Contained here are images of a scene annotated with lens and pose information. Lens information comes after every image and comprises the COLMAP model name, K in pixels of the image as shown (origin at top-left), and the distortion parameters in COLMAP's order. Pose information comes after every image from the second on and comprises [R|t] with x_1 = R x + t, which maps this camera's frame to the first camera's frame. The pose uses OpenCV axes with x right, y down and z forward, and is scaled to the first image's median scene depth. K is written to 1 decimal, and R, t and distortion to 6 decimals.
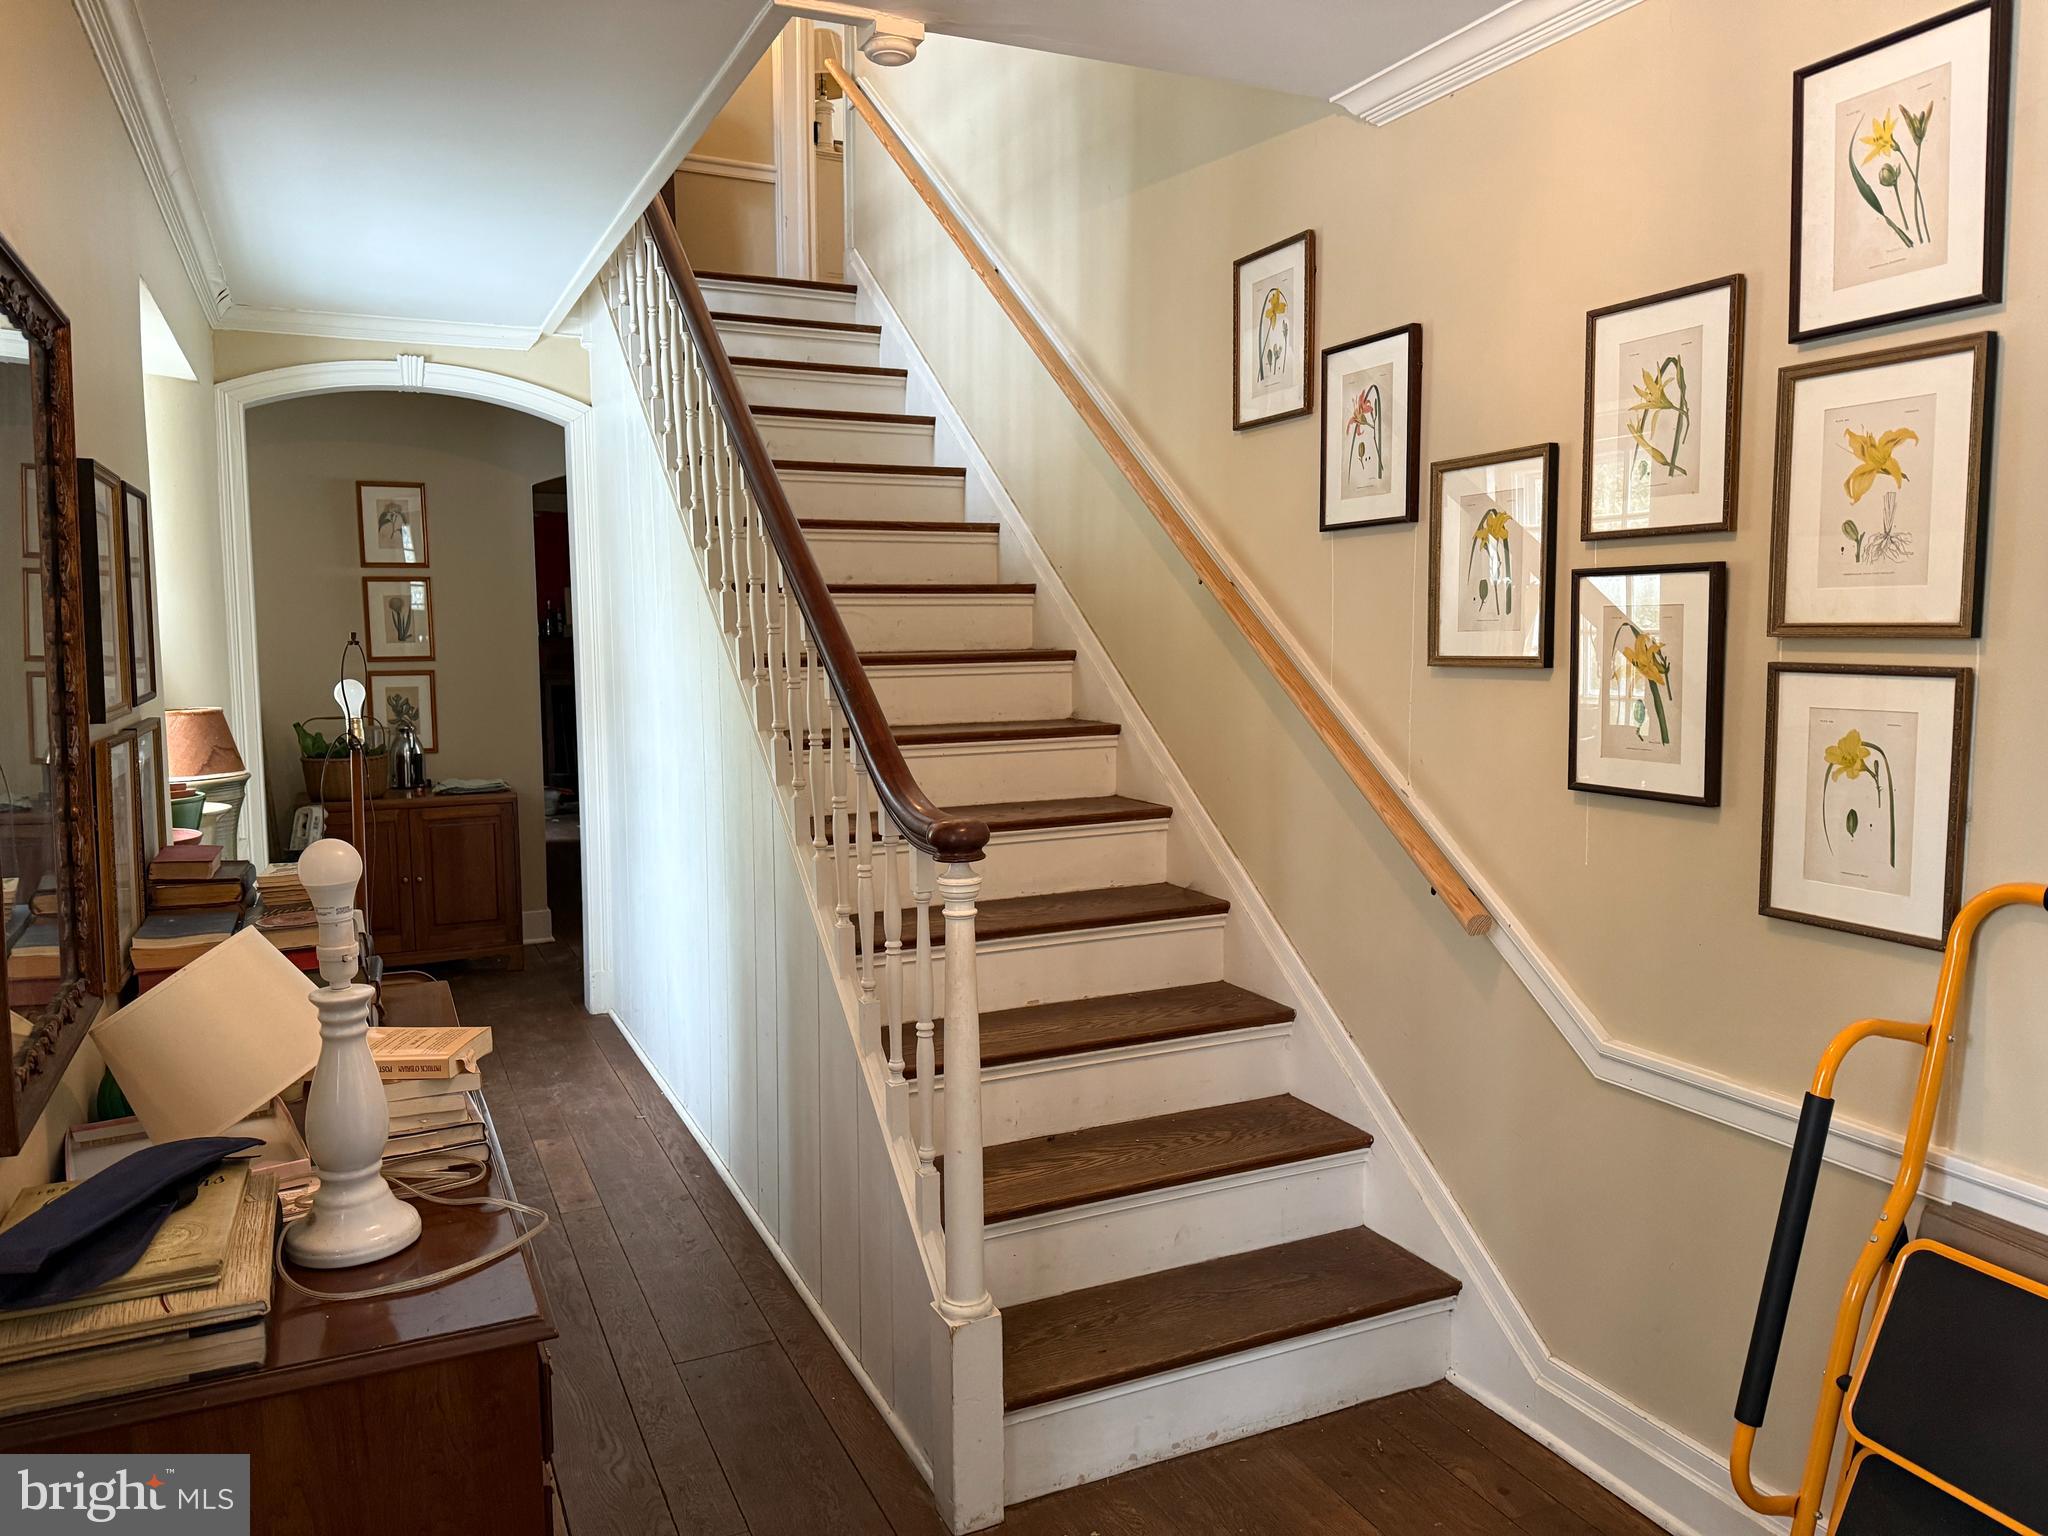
lens RADIAL K [[1410.0, 0, 1024.0], [0, 1410.0, 768.0], [0, 0, 1]] dist [0.133309, -0.197590]
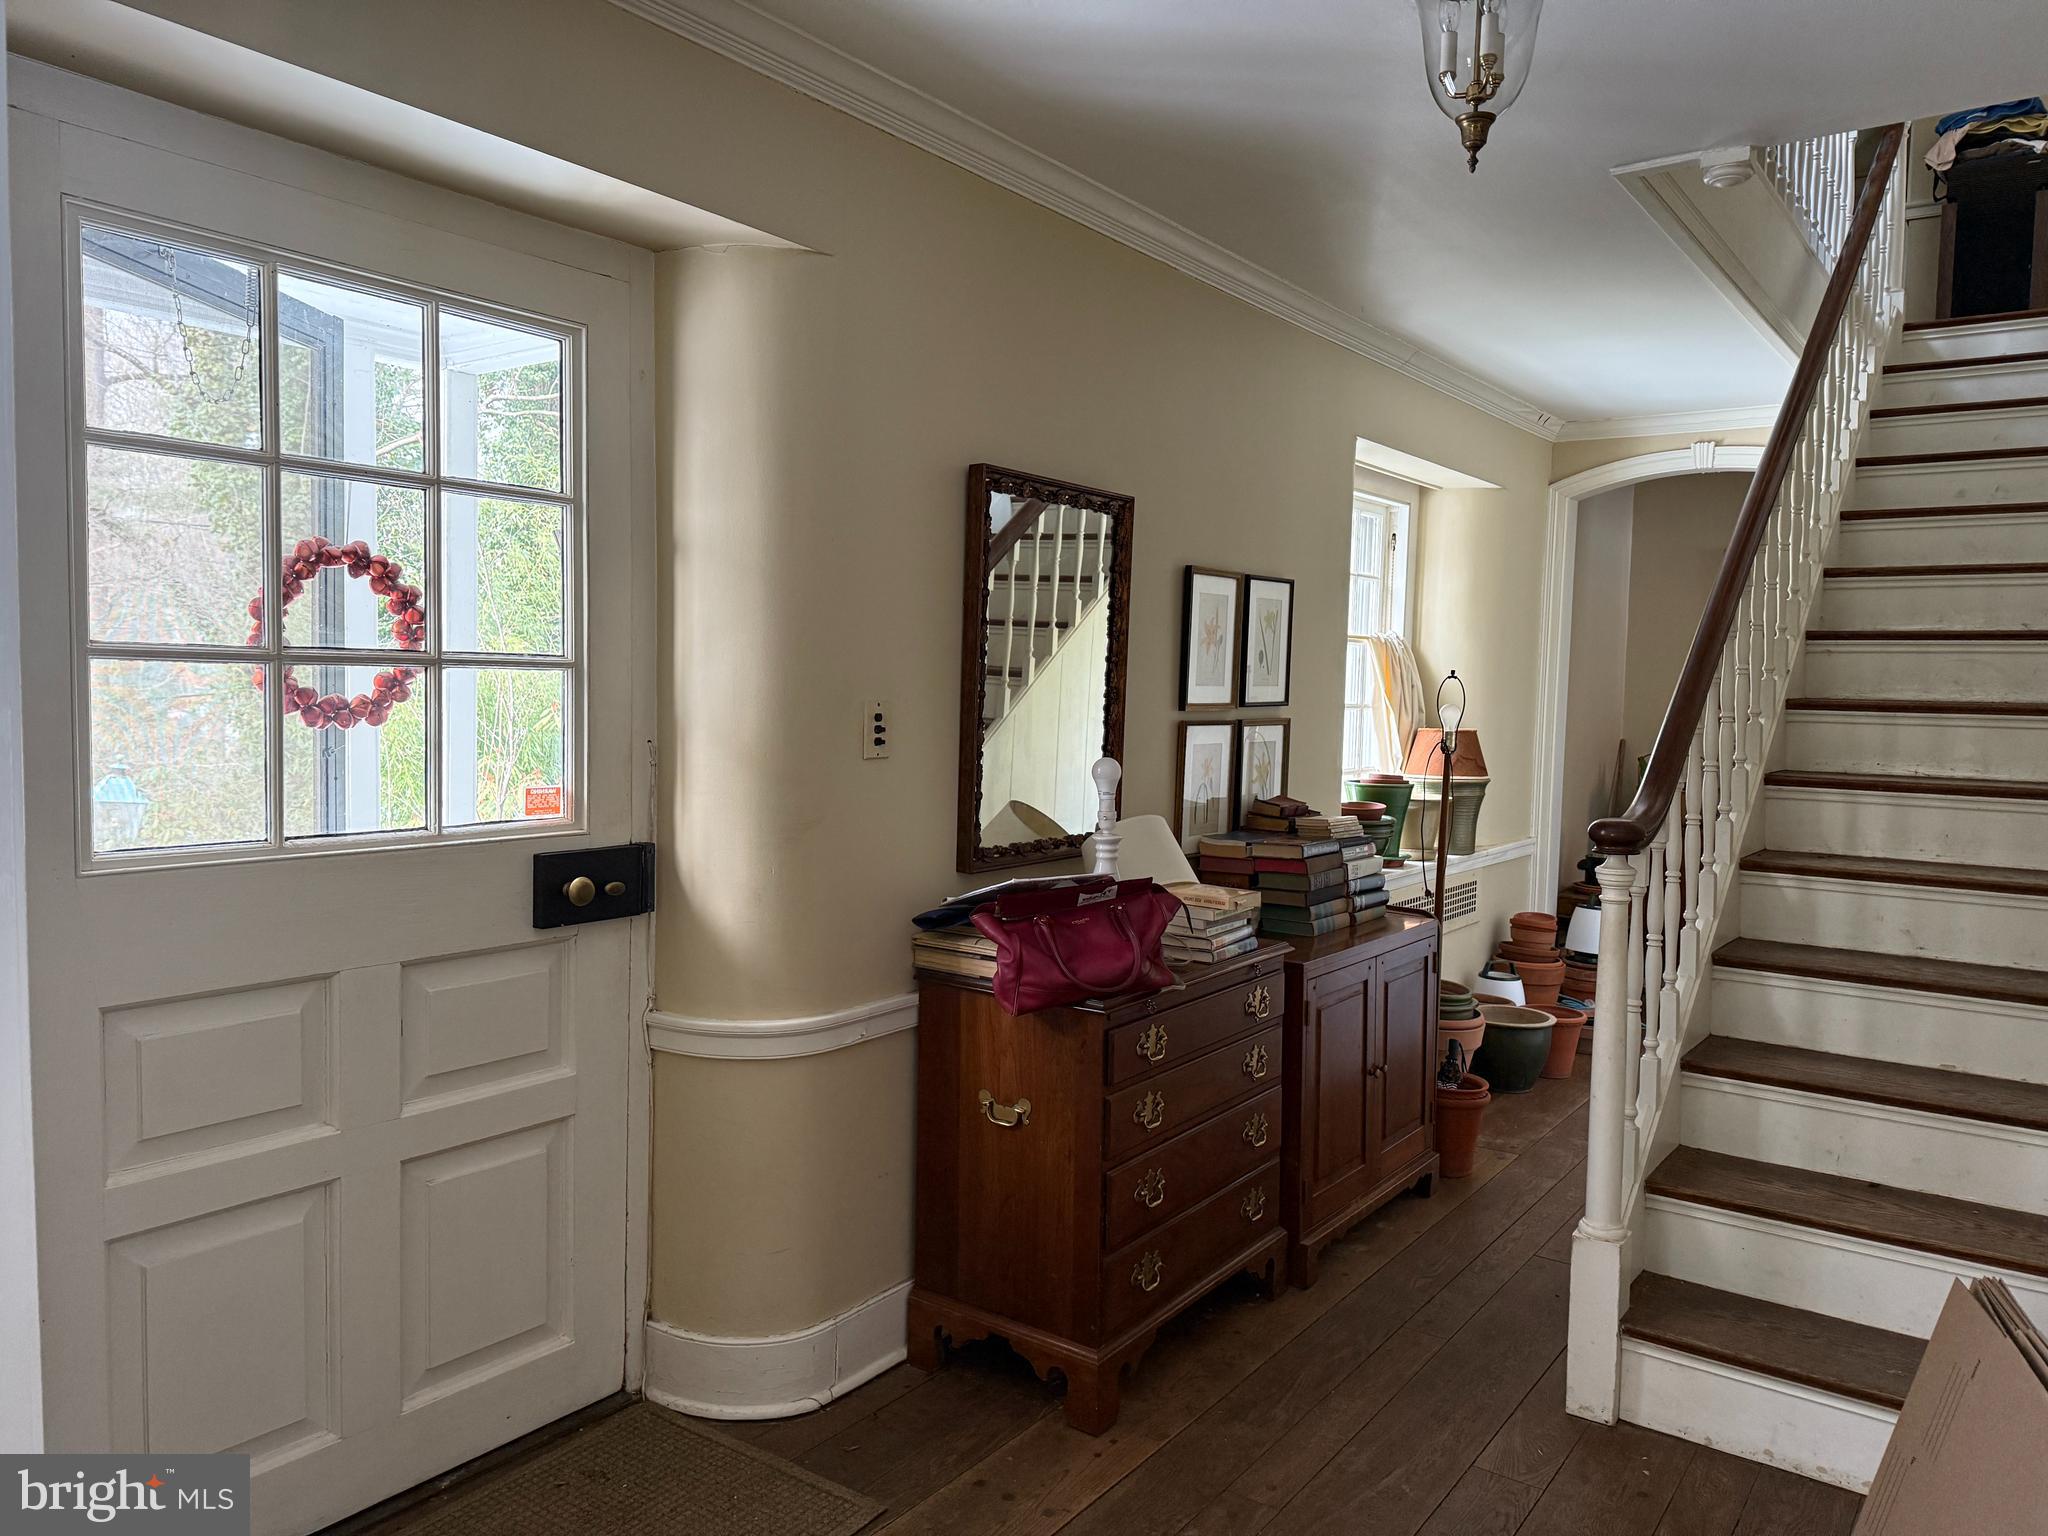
lens RADIAL K [[1410.0, 0, 1024.0], [0, 1410.0, 768.0], [0, 0, 1]] dist [0.133309, -0.197590]
pose [[0.467624, 0.073422, -0.880873, 0.605735], [-0.112627, 0.993371, 0.023010, 0.016872], [0.876723, 0.088450, 0.472794, -0.013709]]
